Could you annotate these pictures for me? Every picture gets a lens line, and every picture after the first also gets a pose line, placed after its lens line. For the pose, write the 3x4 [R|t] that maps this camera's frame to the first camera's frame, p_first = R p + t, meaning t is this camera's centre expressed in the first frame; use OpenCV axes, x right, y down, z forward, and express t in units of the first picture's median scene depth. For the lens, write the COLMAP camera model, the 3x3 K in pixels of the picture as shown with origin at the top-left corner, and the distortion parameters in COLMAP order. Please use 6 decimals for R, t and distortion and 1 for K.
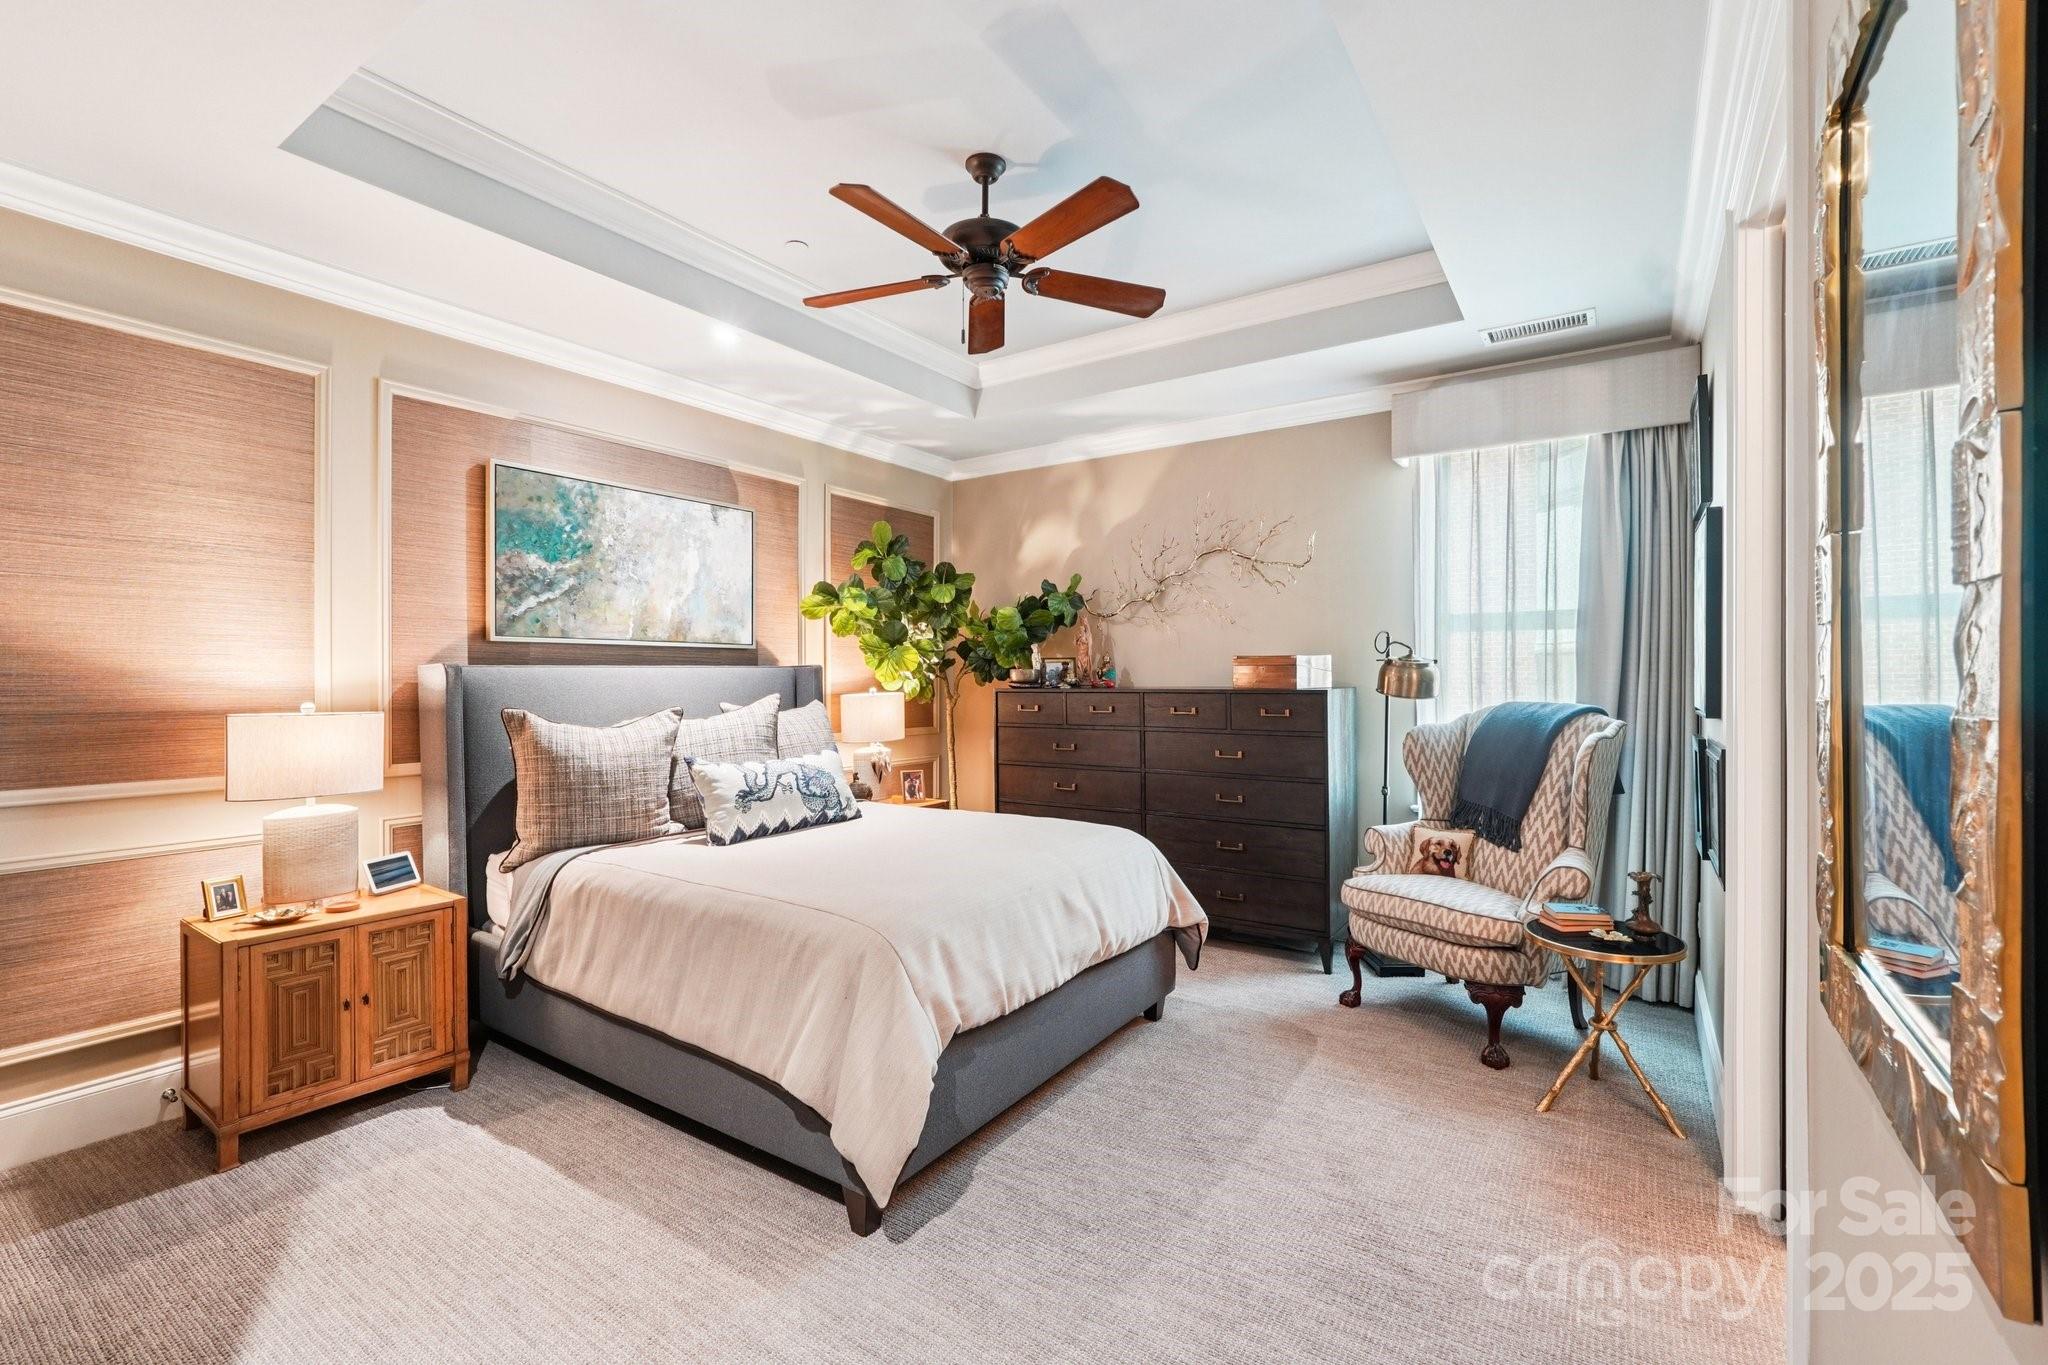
lens RADIAL K [[893.5, 0, 1028.3], [0, 893.5, 680.9], [0, 0, 1]] dist [-0.014937, 0.007011]
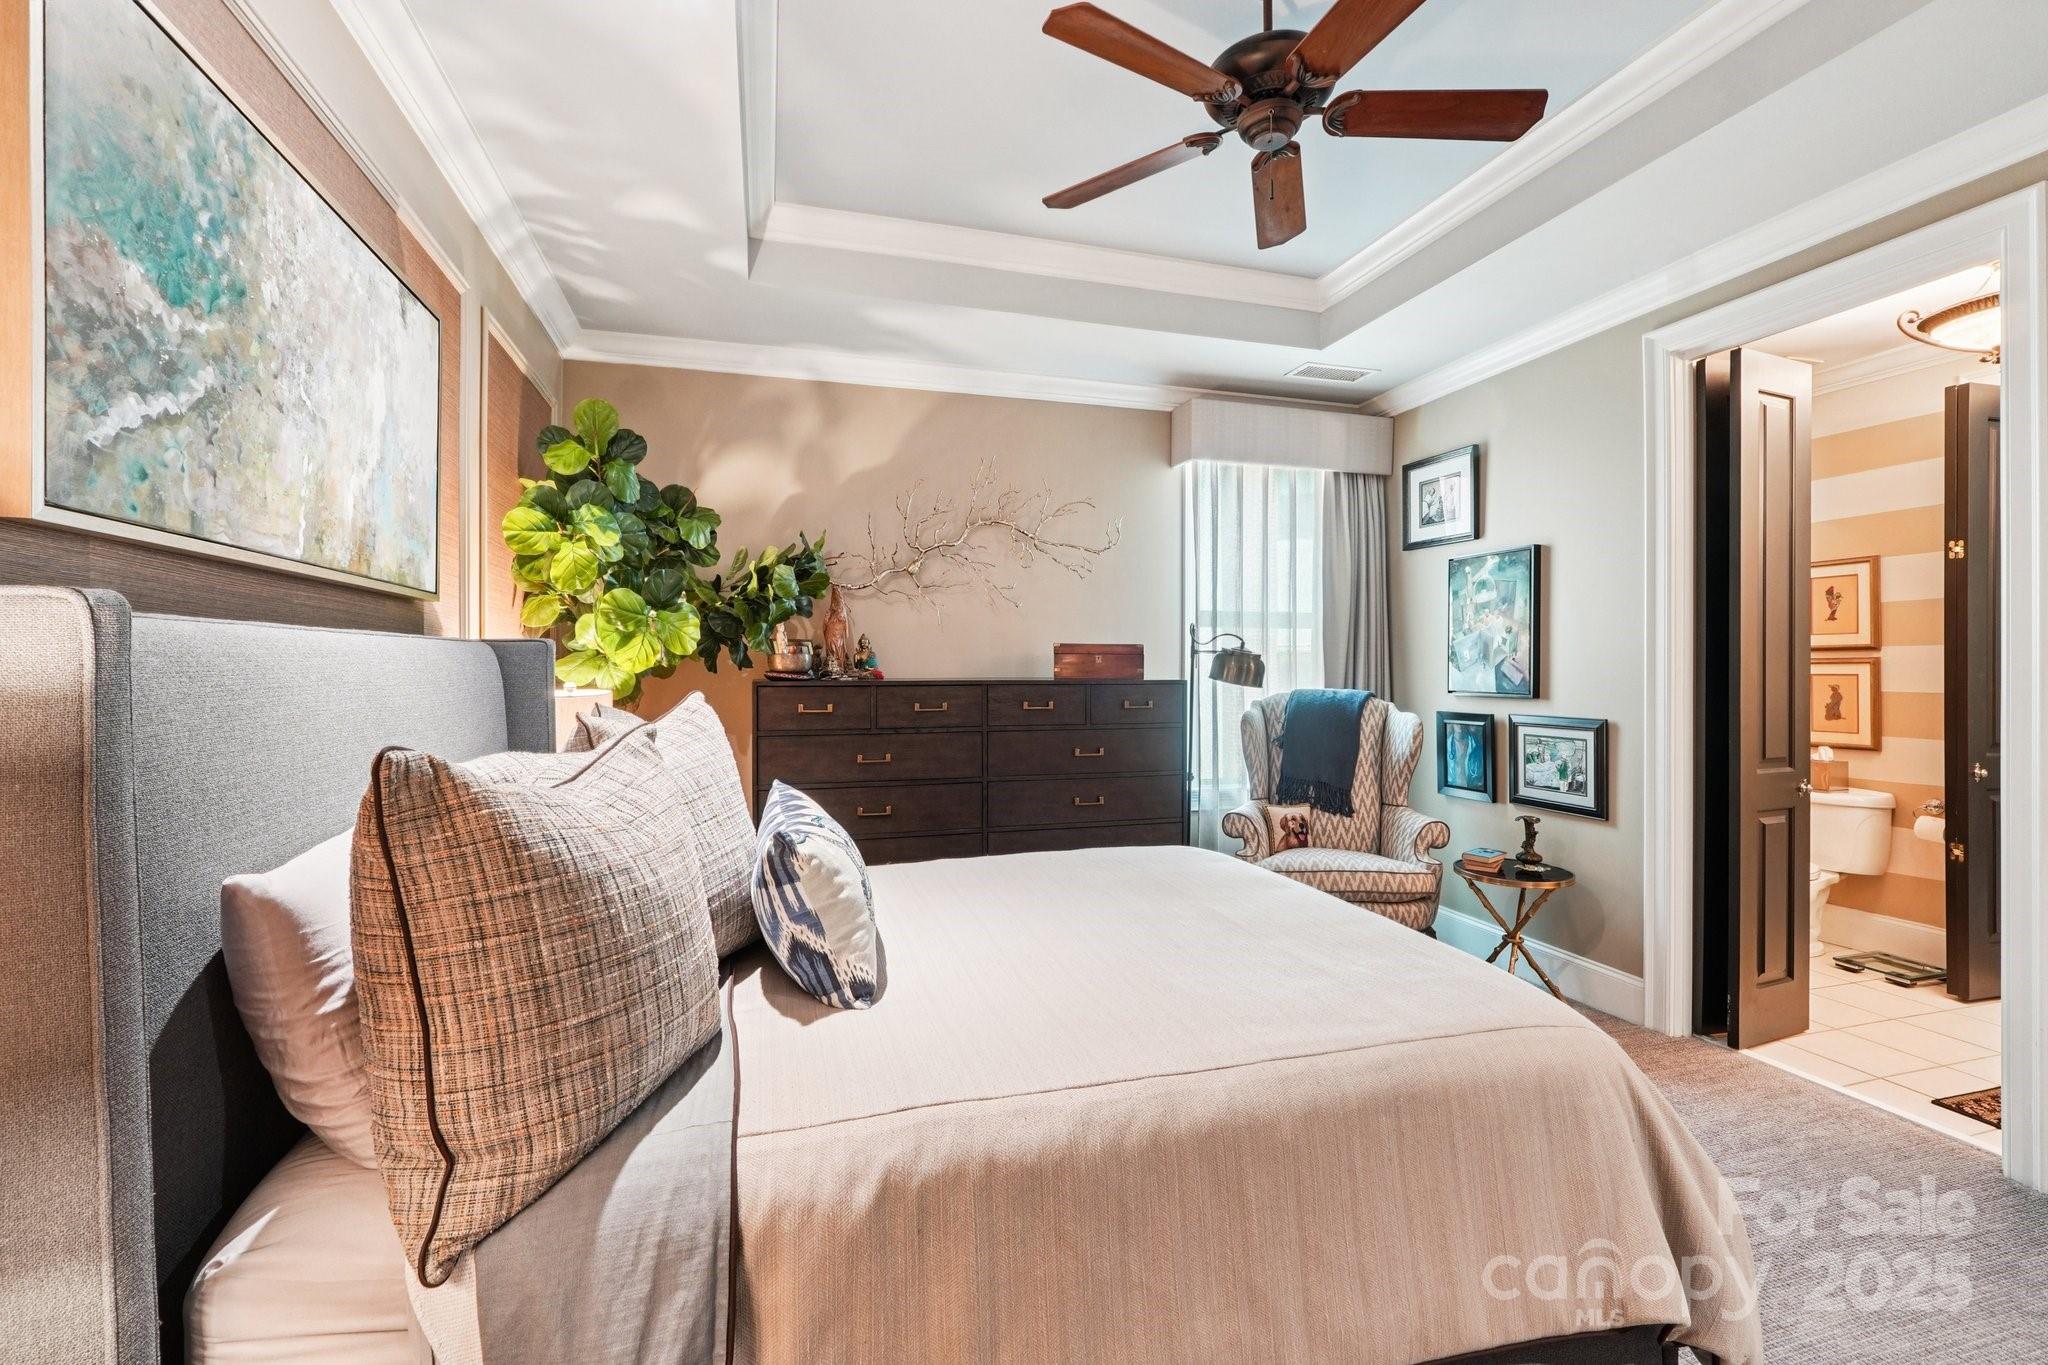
lens RADIAL K [[893.5, 0, 1028.9], [0, 893.5, 670.9], [0, 0, 1]] dist [-0.014937, 0.007011]
pose [[0.635692, 0.003080, 0.771937, -0.569633], [-0.000378, 0.999993, -0.003679, 0.004031], [-0.771943, 0.002047, 0.635689, 0.528131]]
